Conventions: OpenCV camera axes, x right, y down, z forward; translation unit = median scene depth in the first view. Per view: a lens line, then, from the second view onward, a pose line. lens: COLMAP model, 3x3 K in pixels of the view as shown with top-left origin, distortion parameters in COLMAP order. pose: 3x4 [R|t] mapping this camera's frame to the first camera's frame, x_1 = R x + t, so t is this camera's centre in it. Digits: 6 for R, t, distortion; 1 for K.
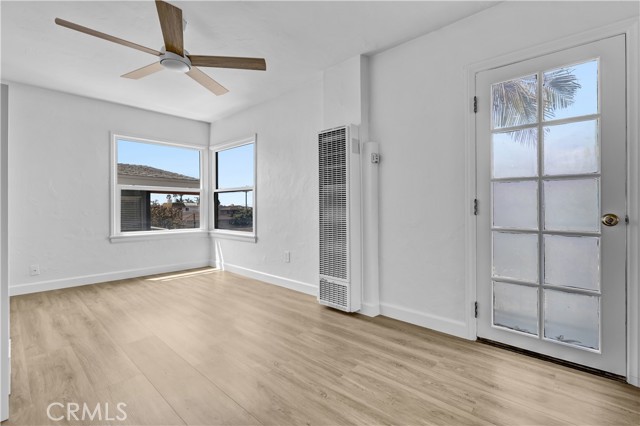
lens RADIAL K [[289.4, 0, 322.3], [0, 289.4, 208.6], [0, 0, 1]] dist [-0.005969, -0.000549]
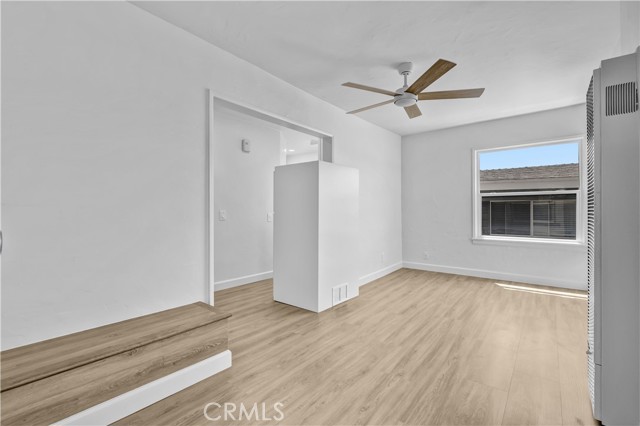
lens RADIAL K [[289.4, 0, 322.3], [0, 289.4, 208.6], [0, 0, 1]] dist [-0.005969, -0.000549]
pose [[0.066481, -0.004893, -0.997776, 0.574193], [-0.000933, 0.999987, -0.004966, -0.024959], [0.997787, 0.001262, 0.066475, 0.457043]]
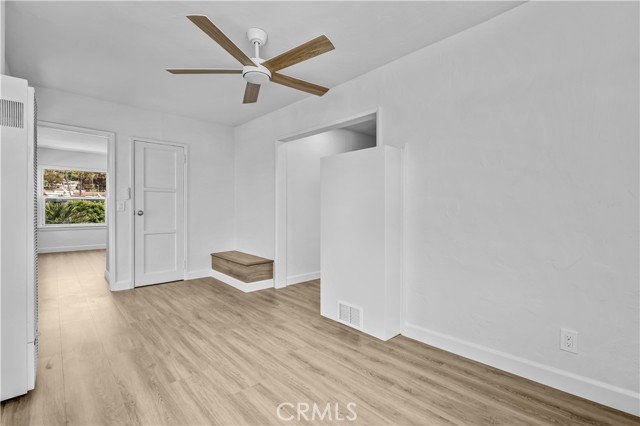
lens RADIAL K [[289.4, 0, 322.3], [0, 289.4, 208.6], [0, 0, 1]] dist [-0.005969, -0.000549]
pose [[-0.996332, -0.002025, 0.085549, -0.667198], [-0.001613, 0.999987, 0.004888, -0.033495], [-0.085558, 0.004732, -0.996322, 1.623098]]
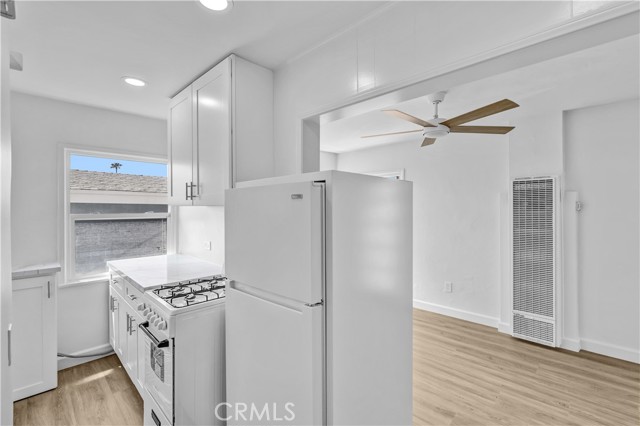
lens RADIAL K [[283.5, 0, 318.3], [0, 283.5, 210.7], [0, 0, 1]] dist [-0.011861, 0.000073]
pose [[0.999139, 0.000243, -0.041498, -0.745073], [-0.000175, 0.999999, 0.001639, -0.157283], [0.041498, -0.001630, 0.999137, -0.094915]]
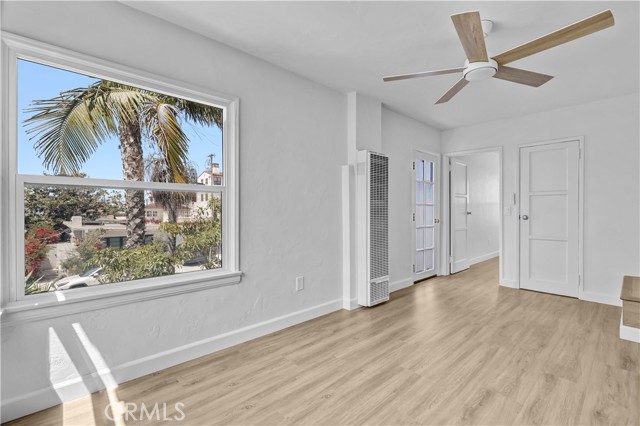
lens RADIAL K [[289.4, 0, 322.3], [0, 289.4, 208.6], [0, 0, 1]] dist [-0.005969, -0.000549]
pose [[0.087201, 0.002389, 0.996188, -1.206650], [0.002747, 0.999993, -0.002638, -0.047110], [-0.996187, 0.002966, 0.087193, 1.159887]]
